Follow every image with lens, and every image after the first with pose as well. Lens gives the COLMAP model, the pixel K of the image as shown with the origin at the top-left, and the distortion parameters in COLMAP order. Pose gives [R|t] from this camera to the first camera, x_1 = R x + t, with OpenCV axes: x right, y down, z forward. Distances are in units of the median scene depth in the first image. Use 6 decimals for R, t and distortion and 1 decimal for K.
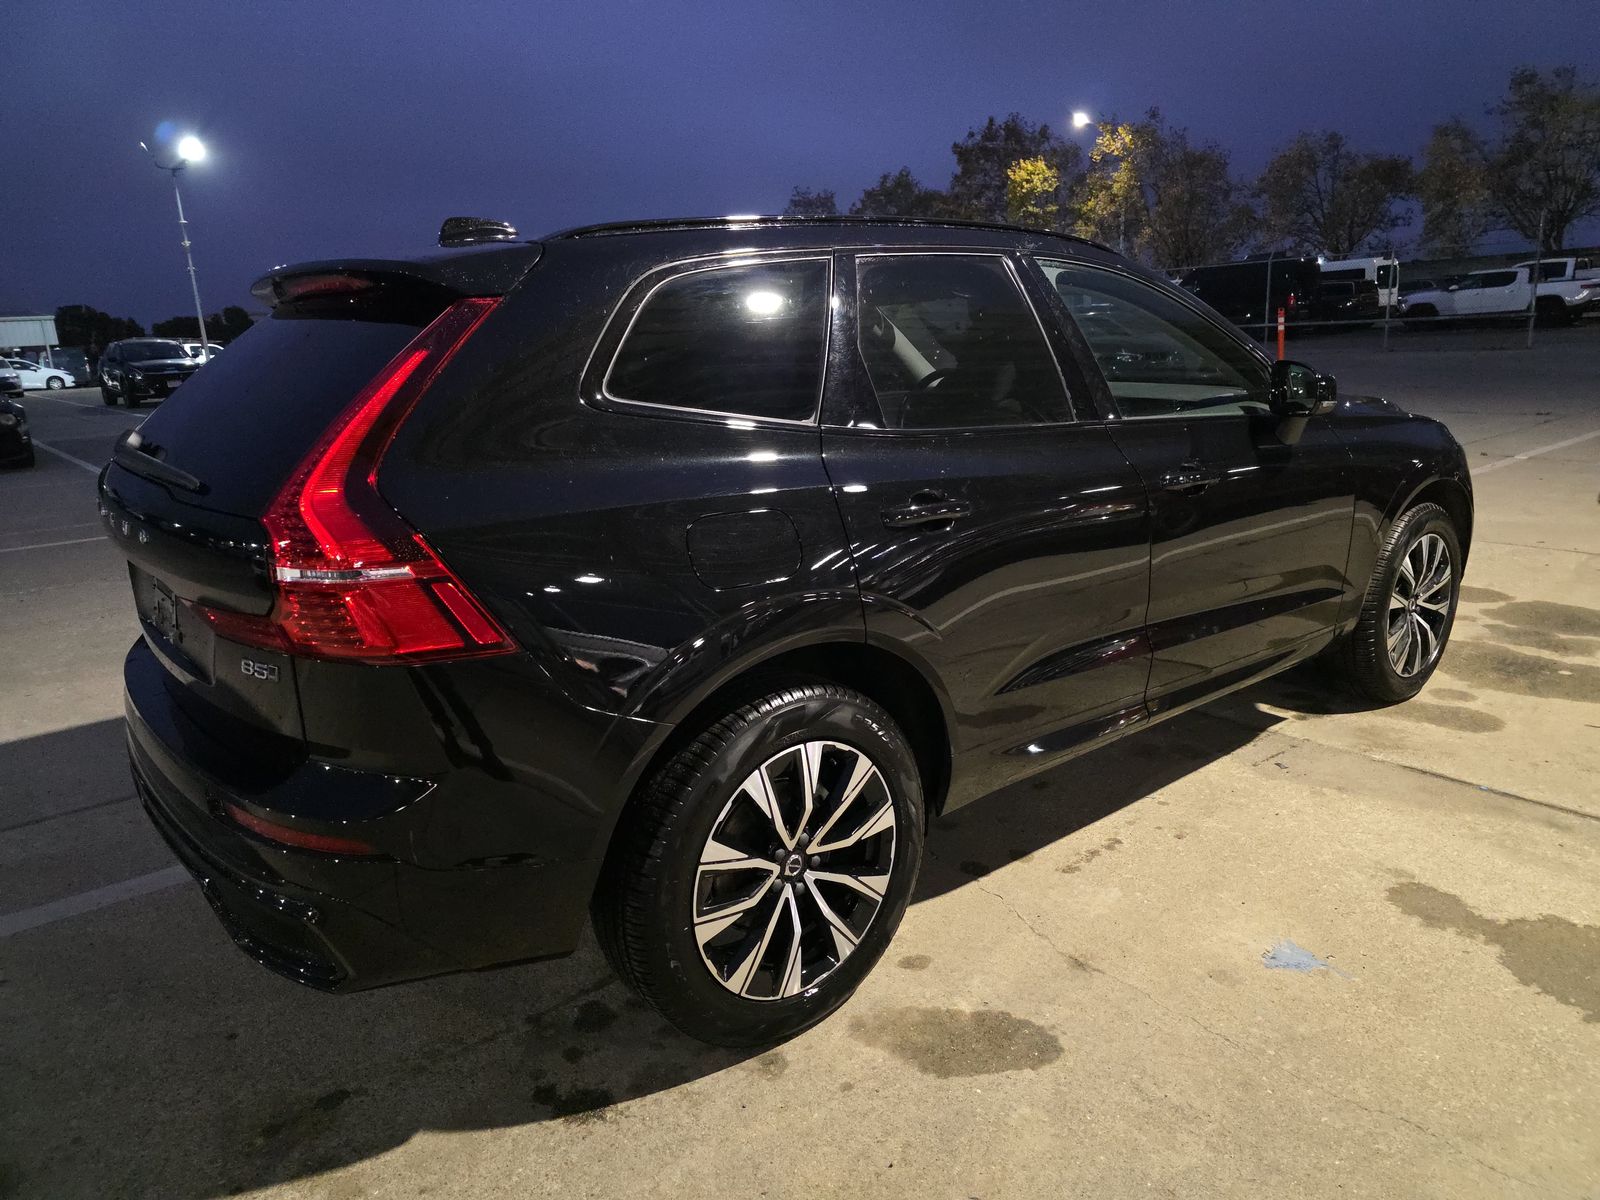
lens RADIAL K [[1064.8, 0, 805.0], [0, 1064.8, 594.0], [0, 0, 1]] dist [0.038470, -0.031948]
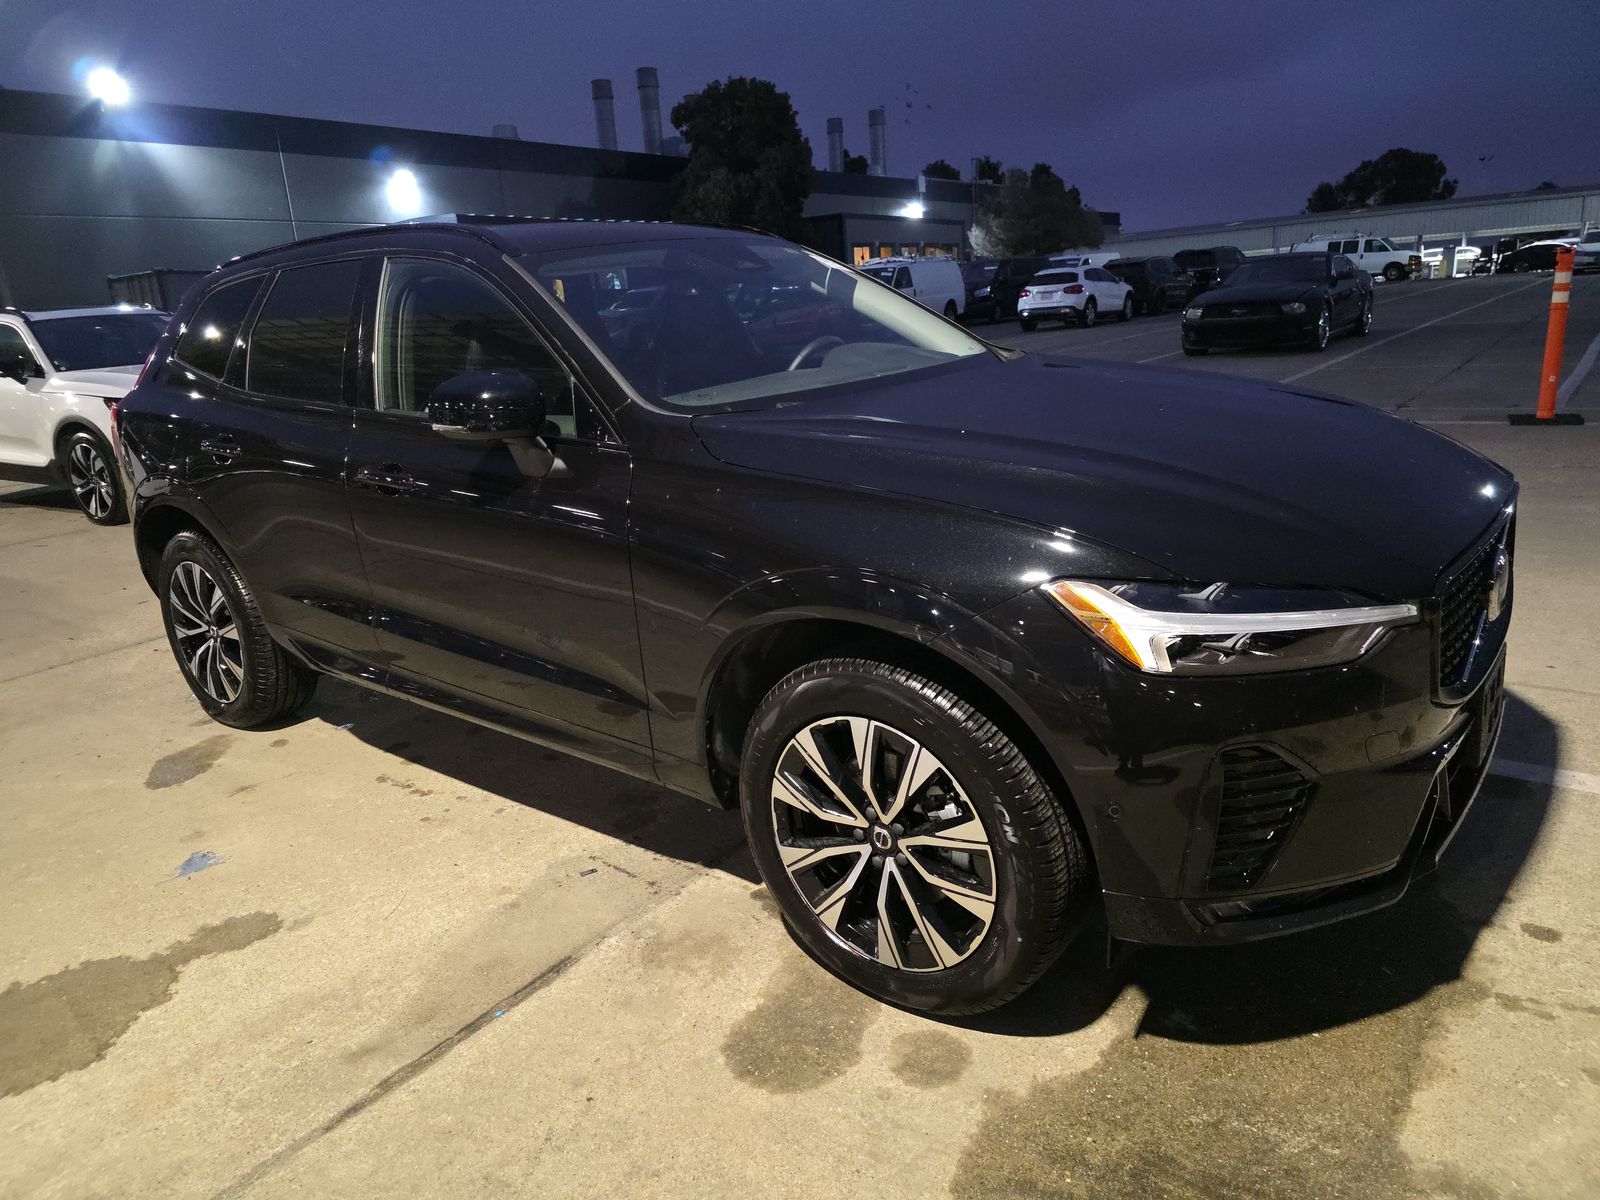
lens RADIAL K [[1064.8, 0, 803.5], [0, 1064.8, 600.3], [0, 0, 1]] dist [0.038470, -0.031948]
pose [[0.217730, 0.288406, -0.932425, 0.974902], [-0.178773, 0.950966, 0.252396, -0.222414], [0.959497, 0.111739, 0.258613, 0.769720]]
